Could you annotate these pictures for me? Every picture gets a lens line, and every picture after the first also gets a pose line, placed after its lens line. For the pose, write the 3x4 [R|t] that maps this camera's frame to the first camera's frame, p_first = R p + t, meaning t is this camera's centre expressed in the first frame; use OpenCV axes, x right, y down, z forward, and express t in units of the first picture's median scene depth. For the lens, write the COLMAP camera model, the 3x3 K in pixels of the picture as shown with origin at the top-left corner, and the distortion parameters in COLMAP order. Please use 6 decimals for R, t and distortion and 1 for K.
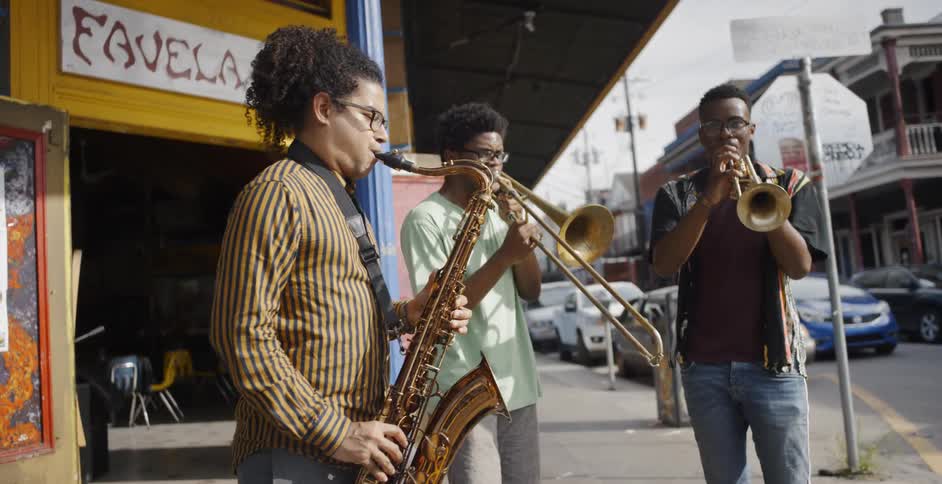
lens RADIAL K [[789.9, 0, 474.5], [0, 789.9, 241.9], [0, 0, 1]] dist [-0.071866, 0.044926]
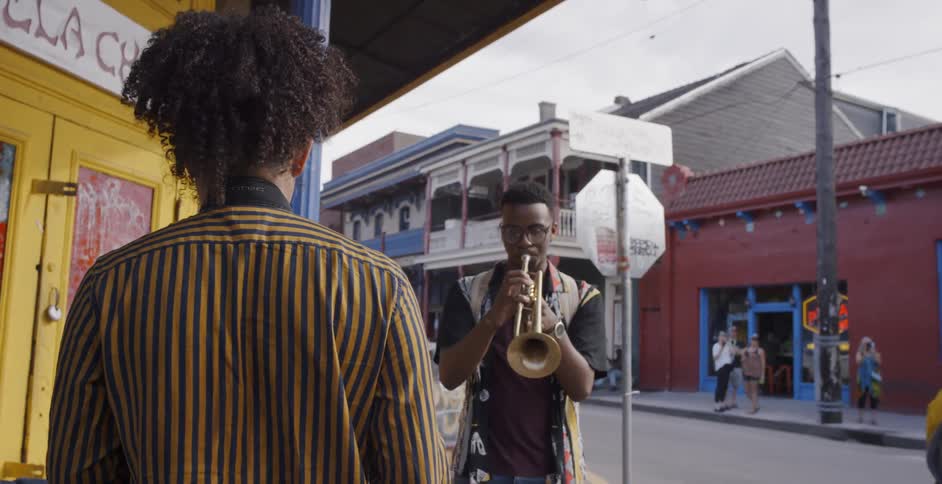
lens RADIAL K [[789.9, 0, 476.8], [0, 789.9, 242.4], [0, 0, 1]] dist [-0.071866, 0.044926]
pose [[0.879345, 0.155767, 0.449989, -0.238768], [-0.138842, 0.987794, -0.070614, -0.011071], [-0.455495, -0.000384, 0.890238, 0.105939]]
